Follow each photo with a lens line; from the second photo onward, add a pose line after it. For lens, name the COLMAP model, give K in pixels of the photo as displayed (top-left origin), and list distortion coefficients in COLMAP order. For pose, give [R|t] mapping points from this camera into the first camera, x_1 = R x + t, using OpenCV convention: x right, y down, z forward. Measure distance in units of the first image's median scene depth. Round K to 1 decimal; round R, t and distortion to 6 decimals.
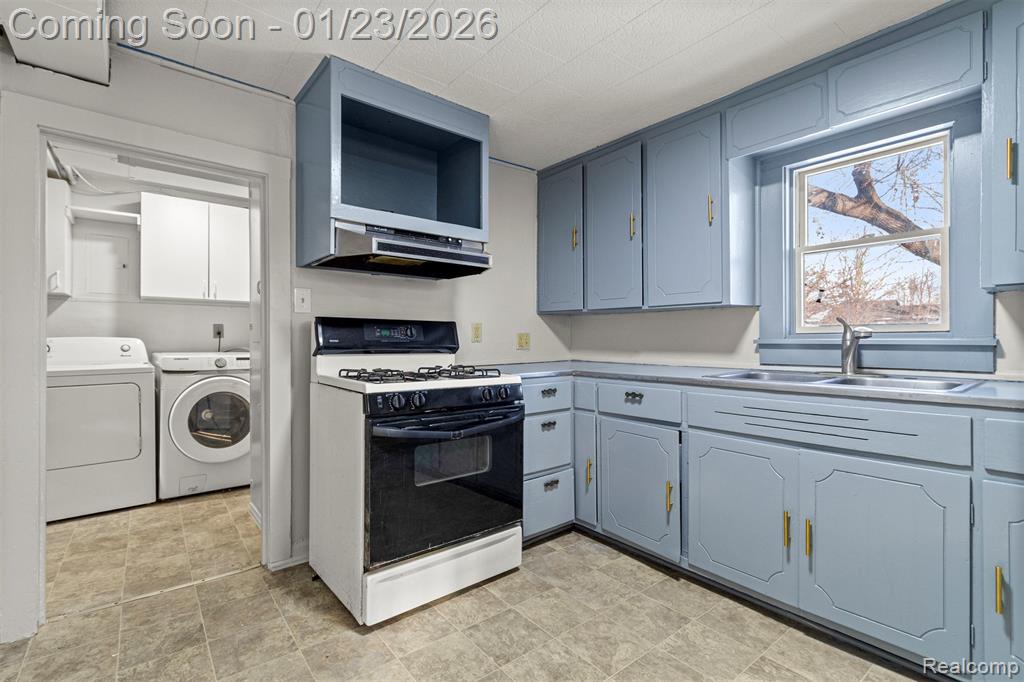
lens RADIAL K [[474.2, 0, 501.6], [0, 474.2, 339.8], [0, 0, 1]] dist [0.006904, -0.002393]
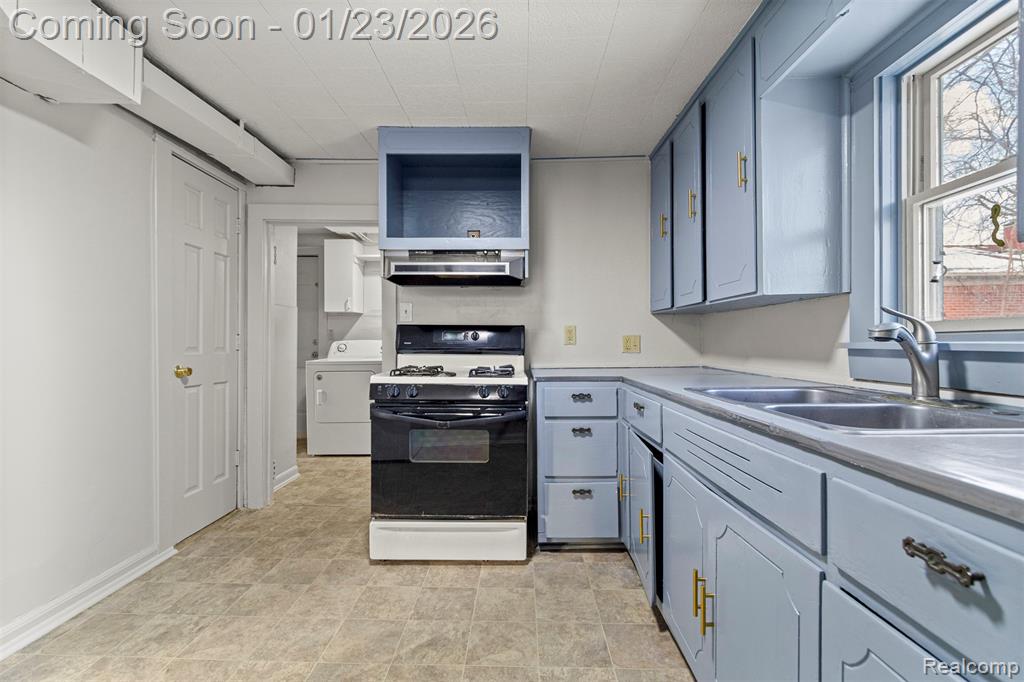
lens RADIAL K [[474.2, 0, 504.0], [0, 474.2, 349.0], [0, 0, 1]] dist [0.006904, -0.002393]
pose [[0.767701, 0.010113, -0.640728, 0.684244], [-0.001612, 0.999903, 0.013851, -0.000077], [0.640806, -0.009601, 0.767643, 0.186302]]
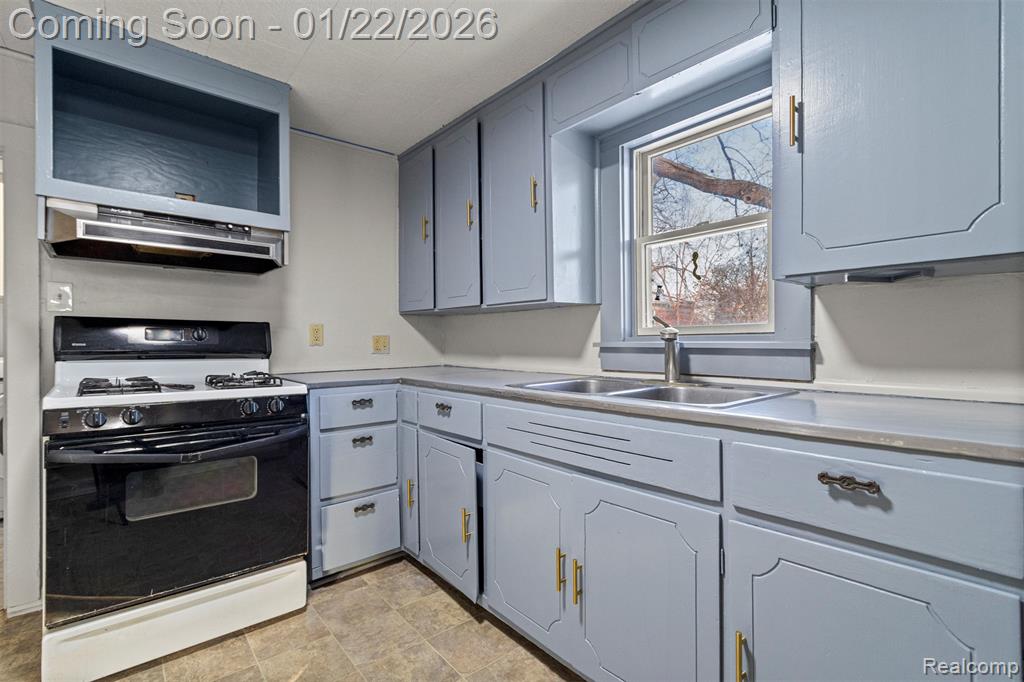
lens RADIAL K [[474.2, 0, 504.3], [0, 474.2, 343.5], [0, 0, 1]] dist [0.006904, -0.002393]
pose [[0.999719, -0.001005, 0.023692, 0.391742], [0.000977, 0.999999, 0.001181, 0.000369], [-0.023693, -0.001157, 0.999719, 0.139630]]
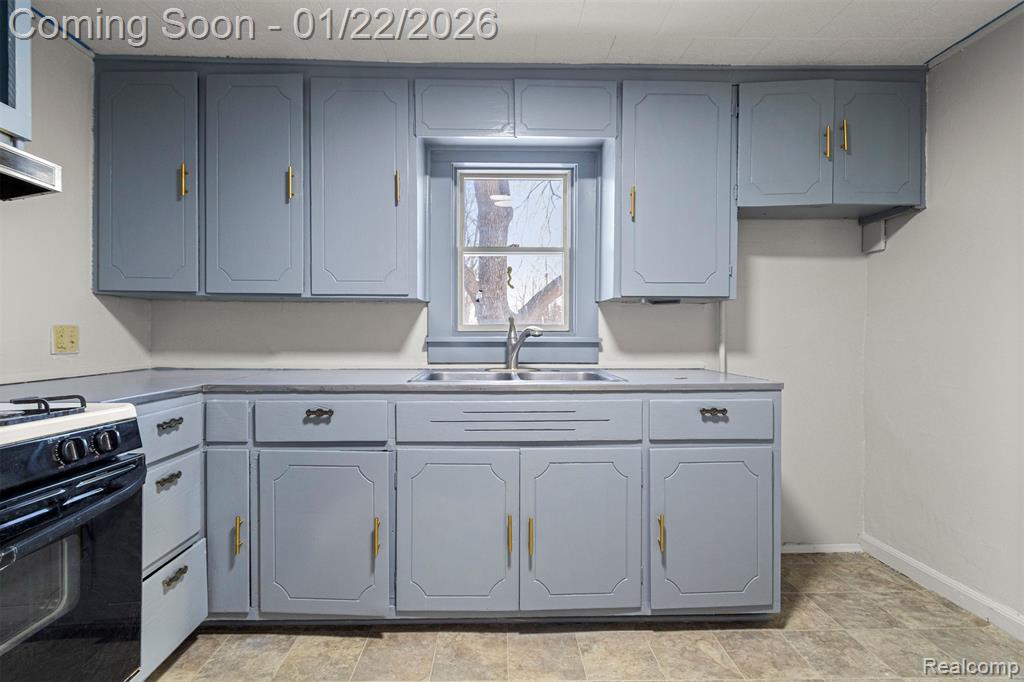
lens RADIAL K [[474.2, 0, 502.7], [0, 474.2, 338.3], [0, 0, 1]] dist [0.006904, -0.002393]
pose [[0.600422, 0.001052, 0.799683, -0.146948], [-0.001806, 0.999998, 0.000040, 0.000727], [-0.799681, -0.001468, 0.600423, 0.352278]]
